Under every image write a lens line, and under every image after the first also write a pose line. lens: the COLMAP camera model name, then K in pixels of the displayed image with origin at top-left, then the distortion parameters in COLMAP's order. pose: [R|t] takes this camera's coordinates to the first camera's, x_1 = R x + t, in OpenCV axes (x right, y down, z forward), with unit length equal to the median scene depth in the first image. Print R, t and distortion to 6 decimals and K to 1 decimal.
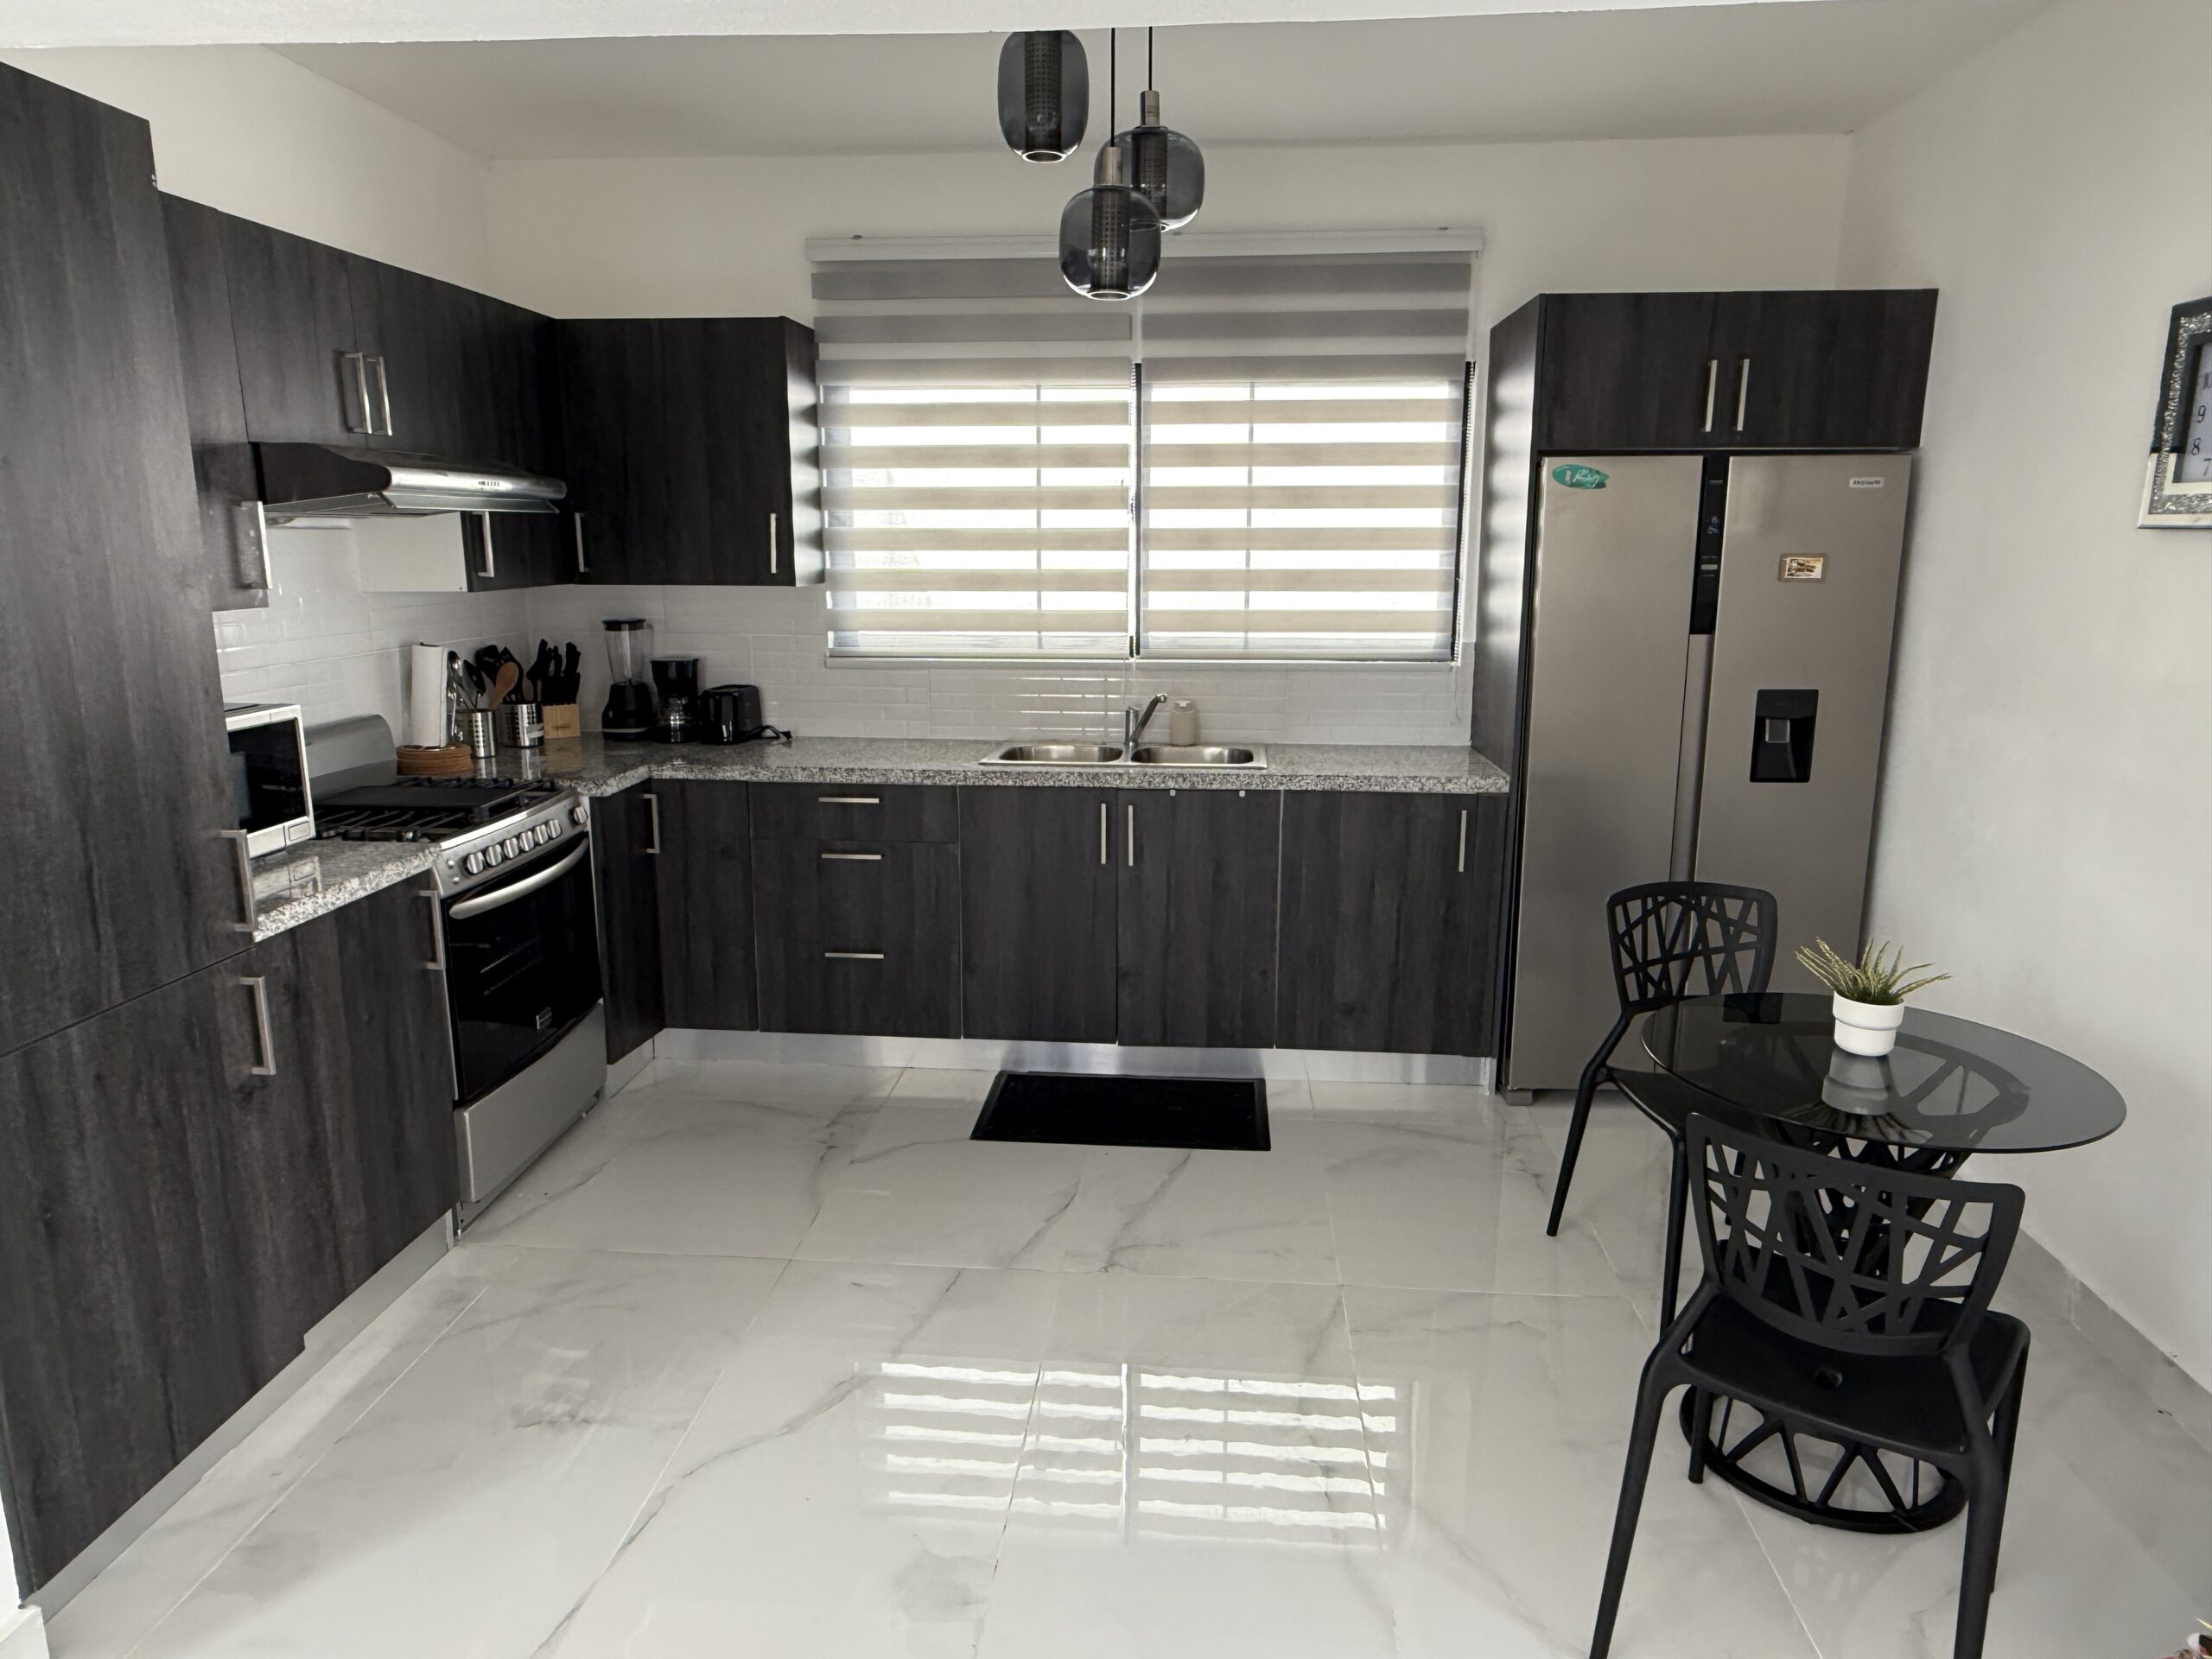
lens RADIAL K [[1414.6, 0, 1104.8], [0, 1414.6, 830.4], [0, 0, 1]] dist [-0.002093, 0.000414]
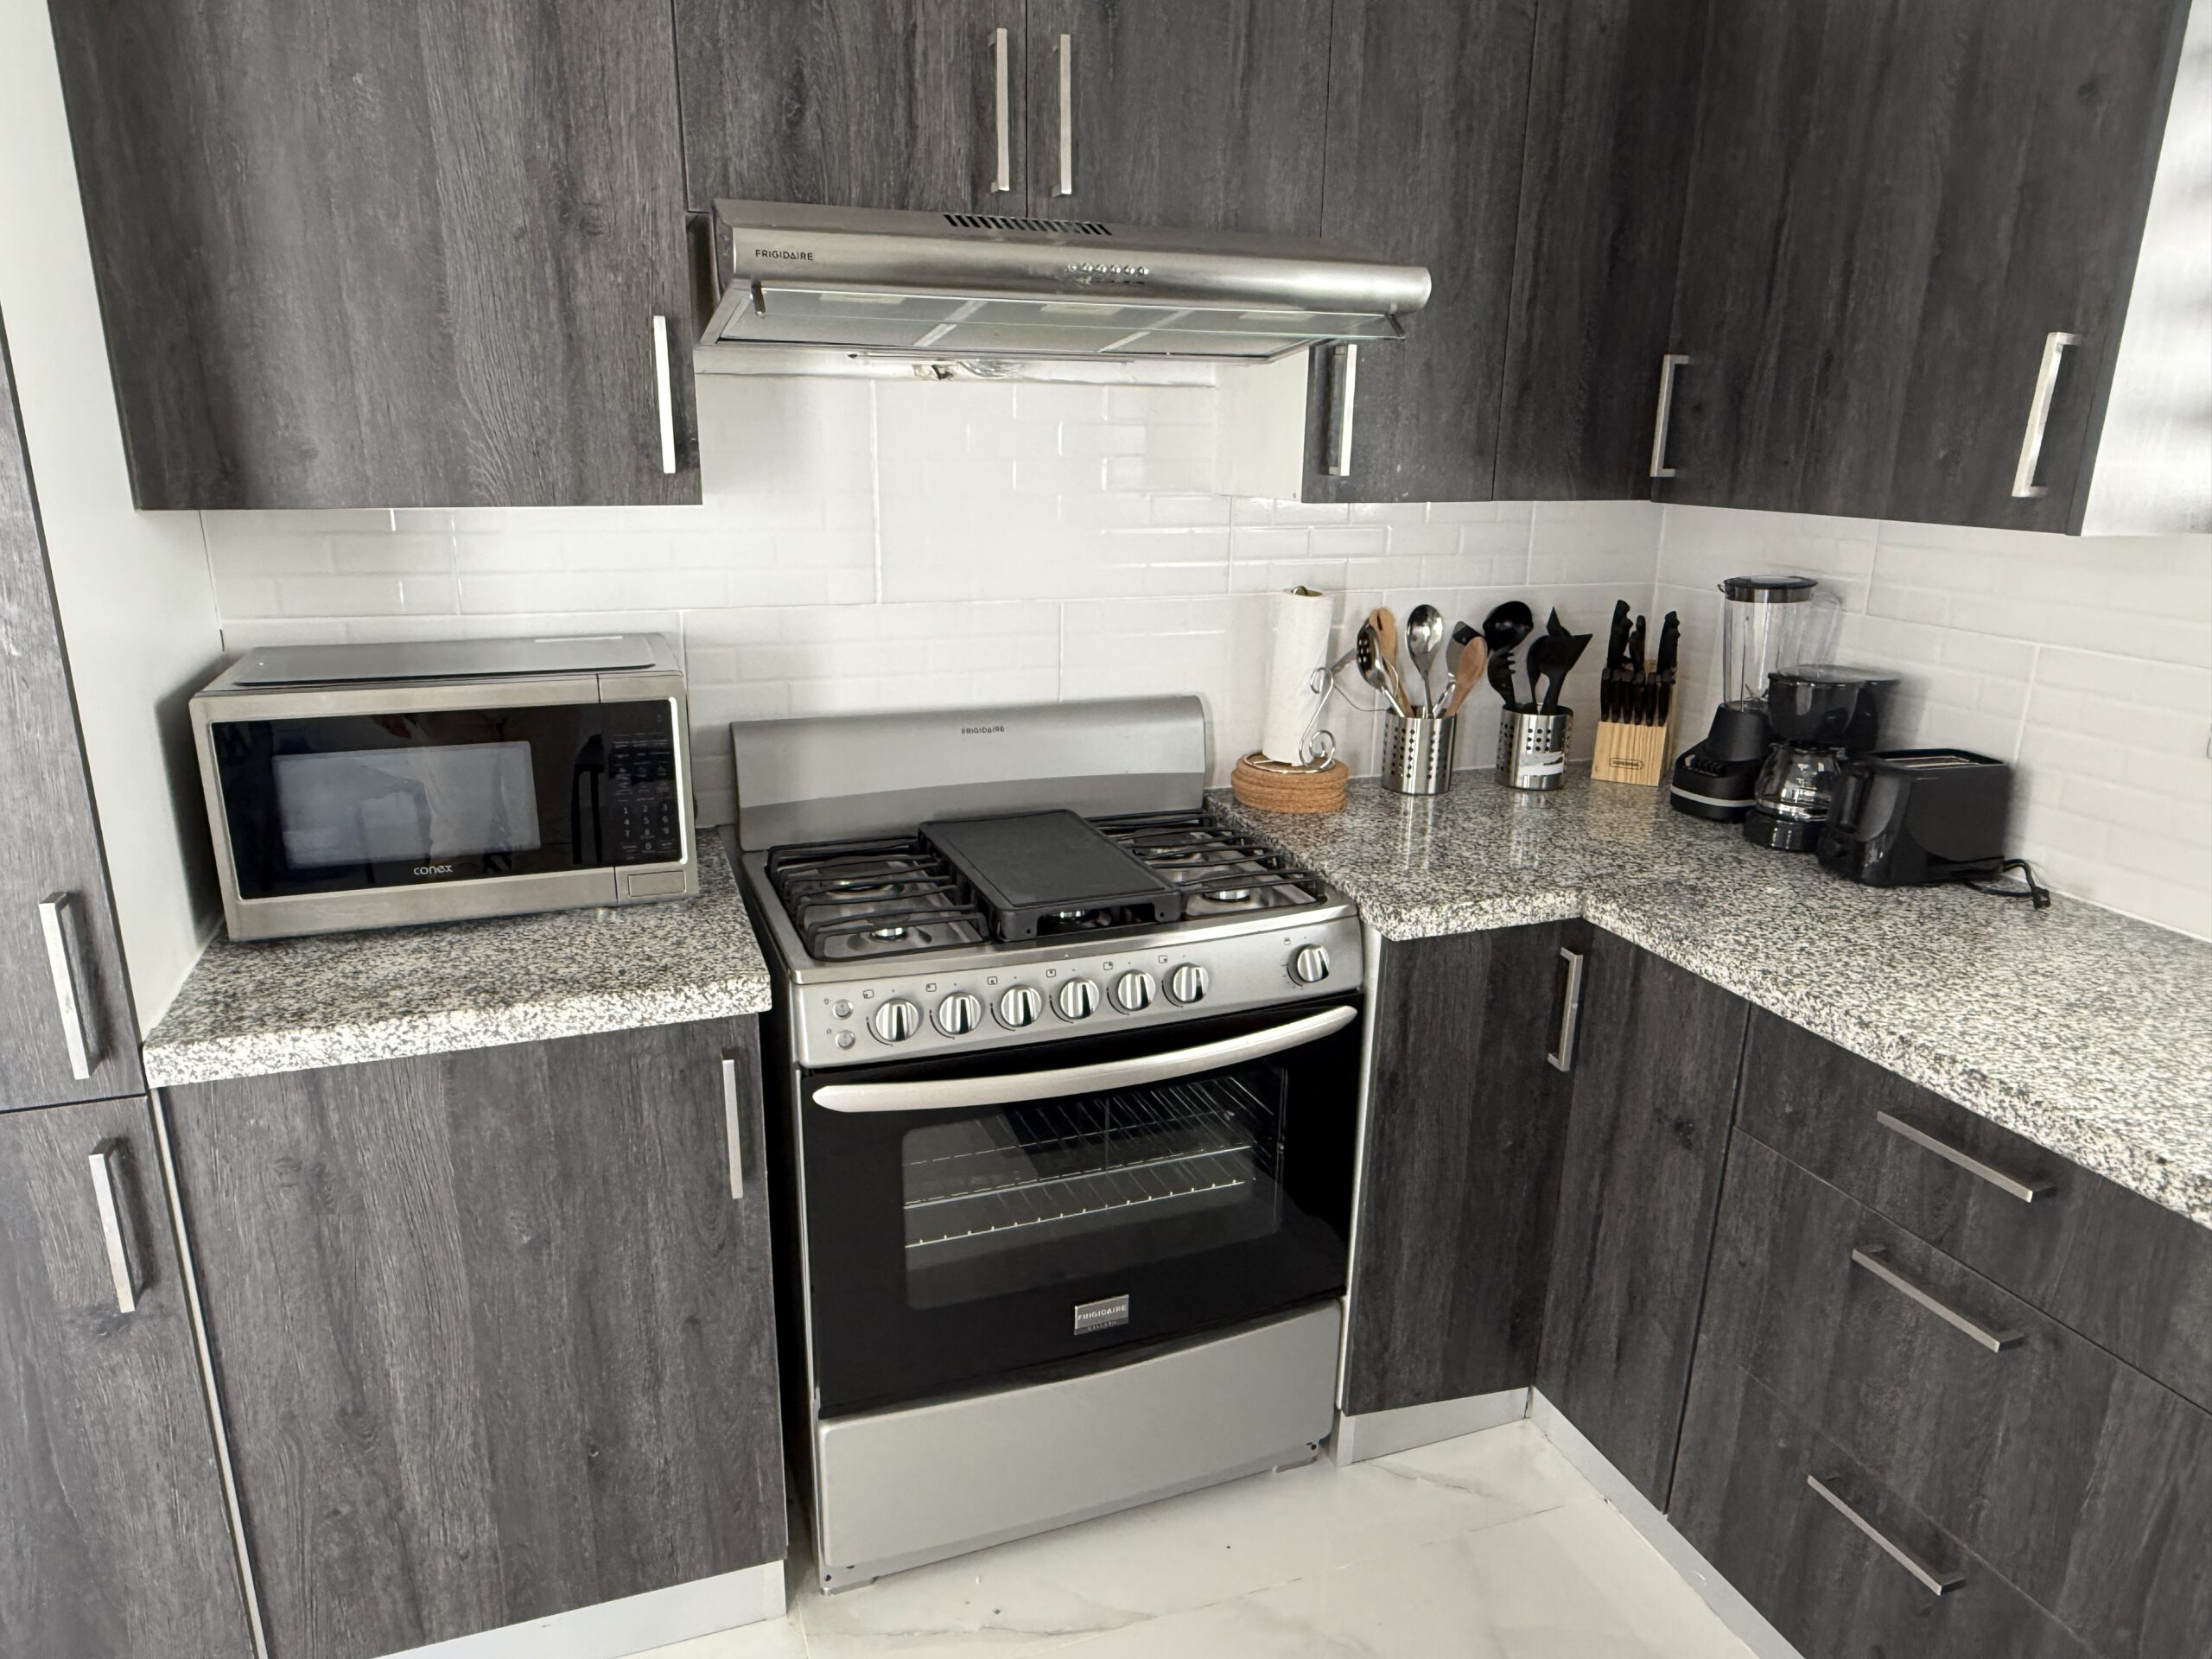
lens RADIAL K [[1414.6, 0, 1096.6], [0, 1414.6, 838.5], [0, 0, 1]] dist [-0.002093, 0.000414]
pose [[0.412047, 0.258449, -0.873740, 0.018884], [-0.198622, 0.961345, 0.190694, -0.121140], [0.889250, 0.094969, 0.447453, 0.640920]]
